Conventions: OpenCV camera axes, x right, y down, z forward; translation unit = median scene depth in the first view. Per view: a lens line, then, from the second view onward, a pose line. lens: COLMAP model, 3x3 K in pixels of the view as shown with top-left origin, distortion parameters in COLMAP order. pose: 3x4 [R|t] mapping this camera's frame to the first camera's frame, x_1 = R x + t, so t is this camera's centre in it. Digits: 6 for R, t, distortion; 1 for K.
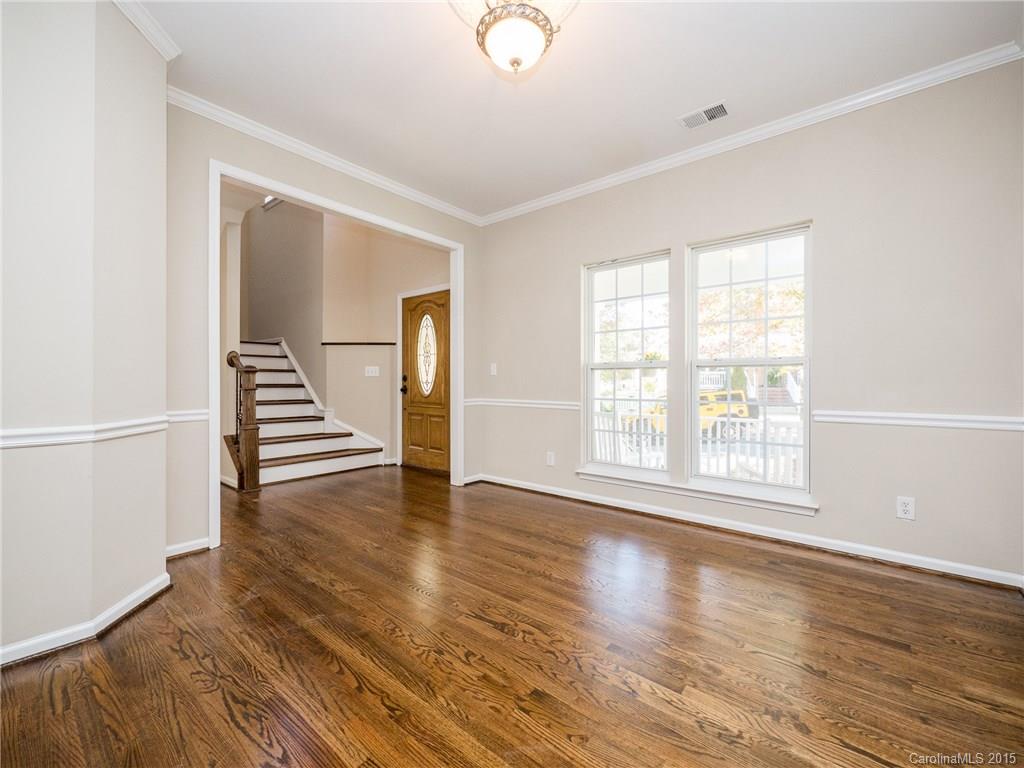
lens RADIAL K [[439.8, 0, 507.7], [0, 439.8, 383.3], [0, 0, 1]] dist [-0.001869, -0.000055]
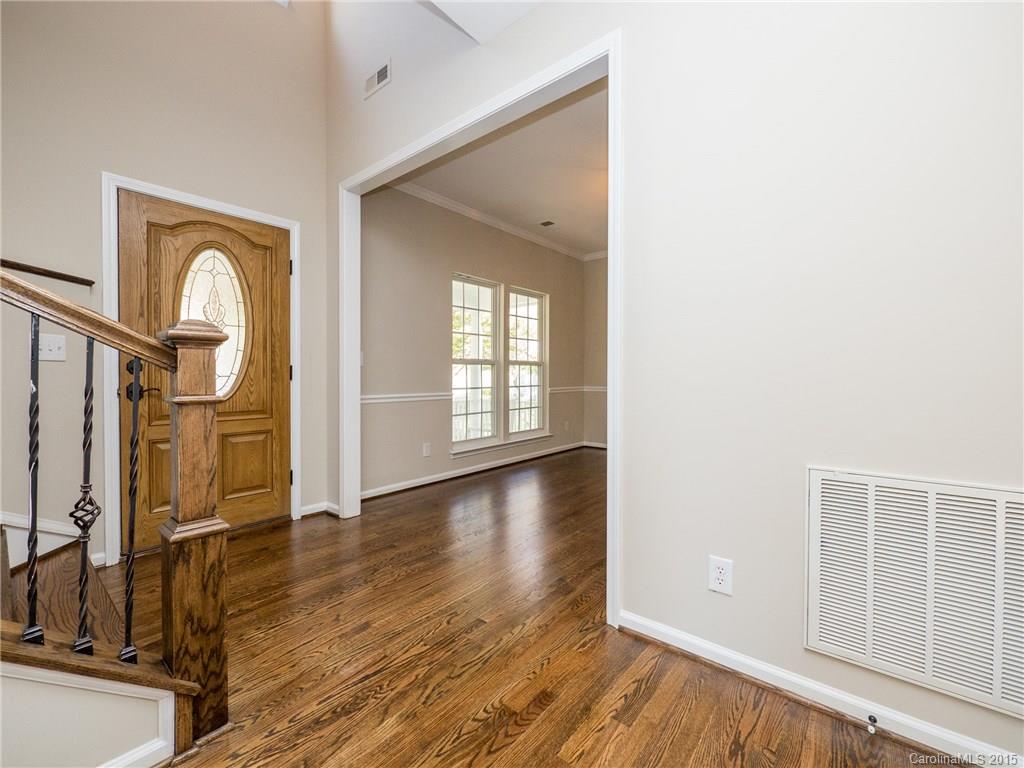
lens RADIAL K [[439.8, 0, 507.7], [0, 439.8, 383.3], [0, 0, 1]] dist [-0.001869, -0.000055]
pose [[-0.002203, -0.024793, 0.999690, -0.706515], [0.001857, 0.999691, 0.024797, -0.005195], [-0.999996, 0.001911, -0.002156, 0.623188]]
